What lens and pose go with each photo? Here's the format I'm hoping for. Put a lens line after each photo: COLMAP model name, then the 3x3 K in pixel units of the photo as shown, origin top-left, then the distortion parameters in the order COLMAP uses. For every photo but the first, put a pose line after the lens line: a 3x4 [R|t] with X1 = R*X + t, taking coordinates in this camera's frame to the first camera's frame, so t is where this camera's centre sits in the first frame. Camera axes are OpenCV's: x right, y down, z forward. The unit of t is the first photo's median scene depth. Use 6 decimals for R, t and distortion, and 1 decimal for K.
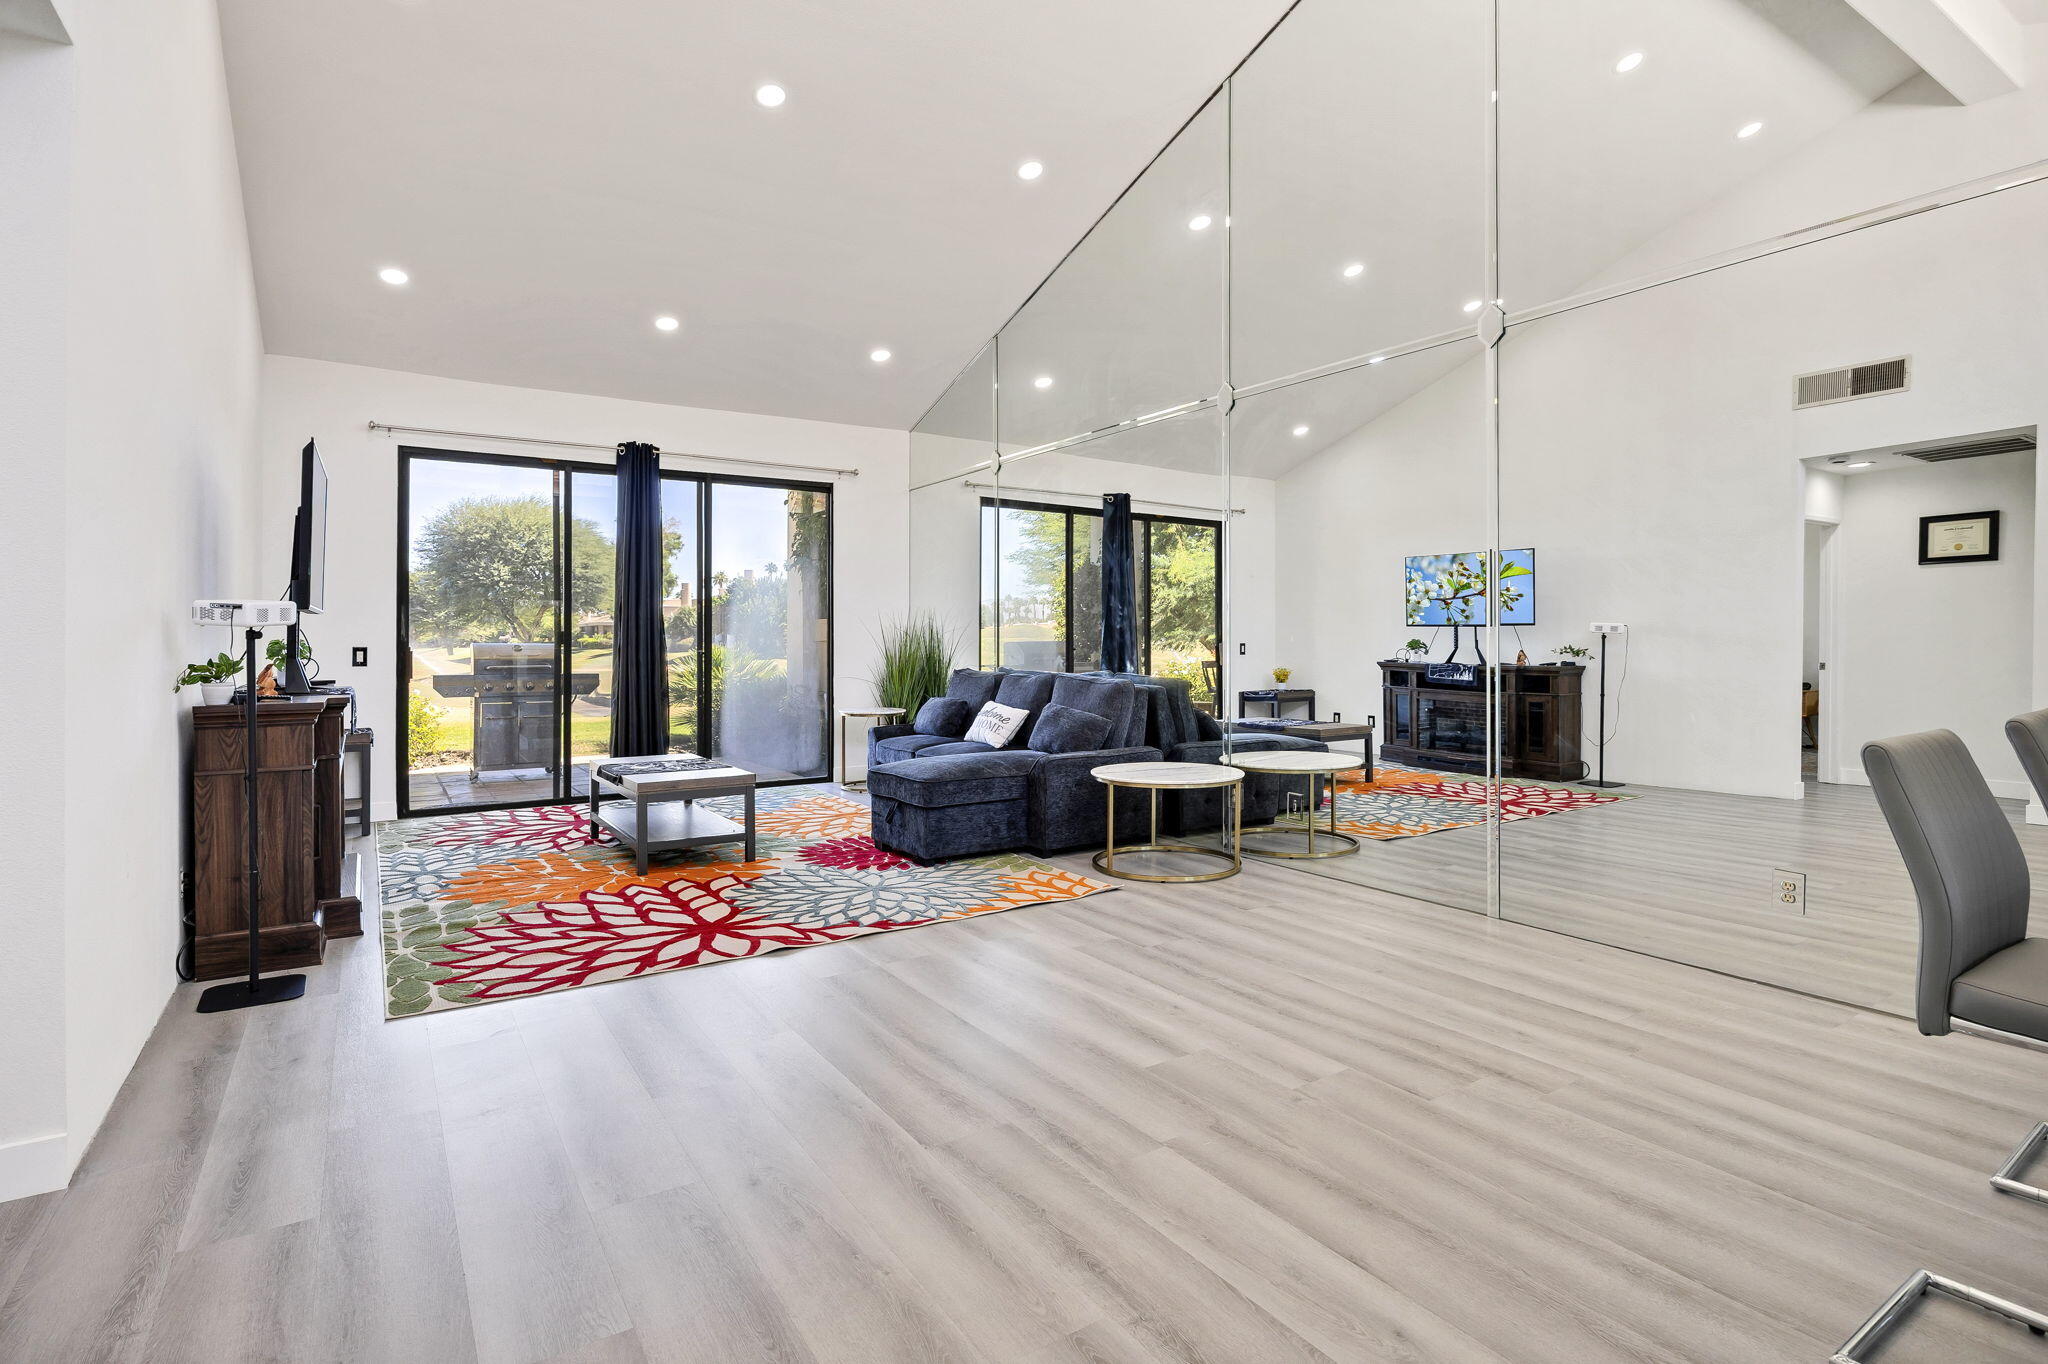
lens RADIAL K [[1003.7, 0, 1046.8], [0, 1003.7, 640.9], [0, 0, 1]] dist [-0.001305, -0.002927]
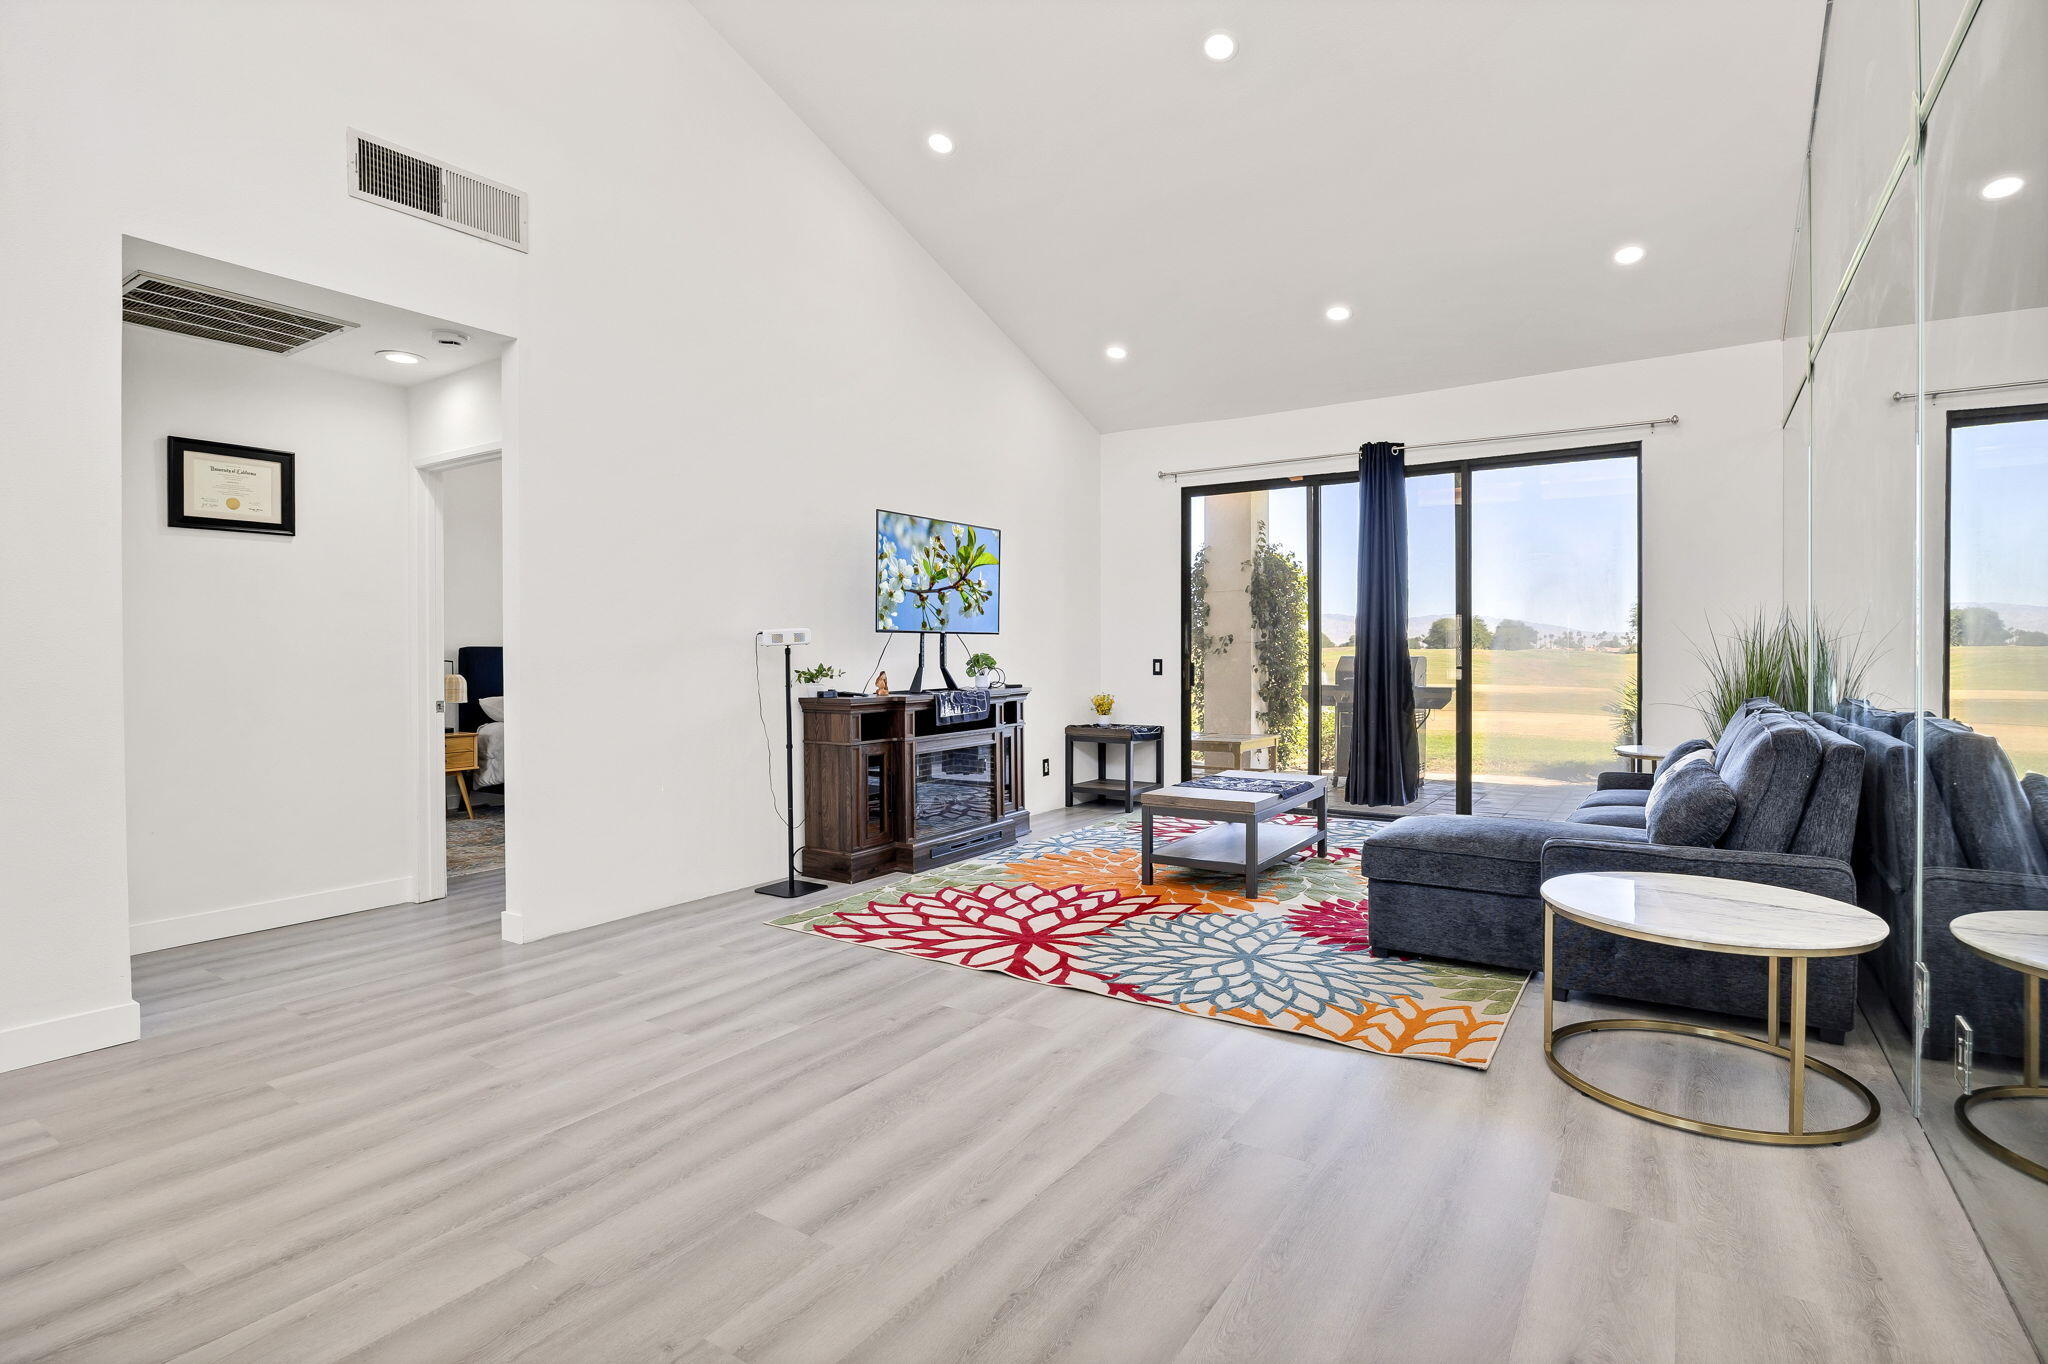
lens RADIAL K [[1003.7, 0, 1030.5], [0, 1003.7, 670.0], [0, 0, 1]] dist [-0.001305, -0.002927]
pose [[0.389800, 0.018220, -0.920719, 0.666772], [-0.000234, 0.999806, 0.019686, -0.007395], [0.920899, -0.007458, 0.389729, 0.671062]]
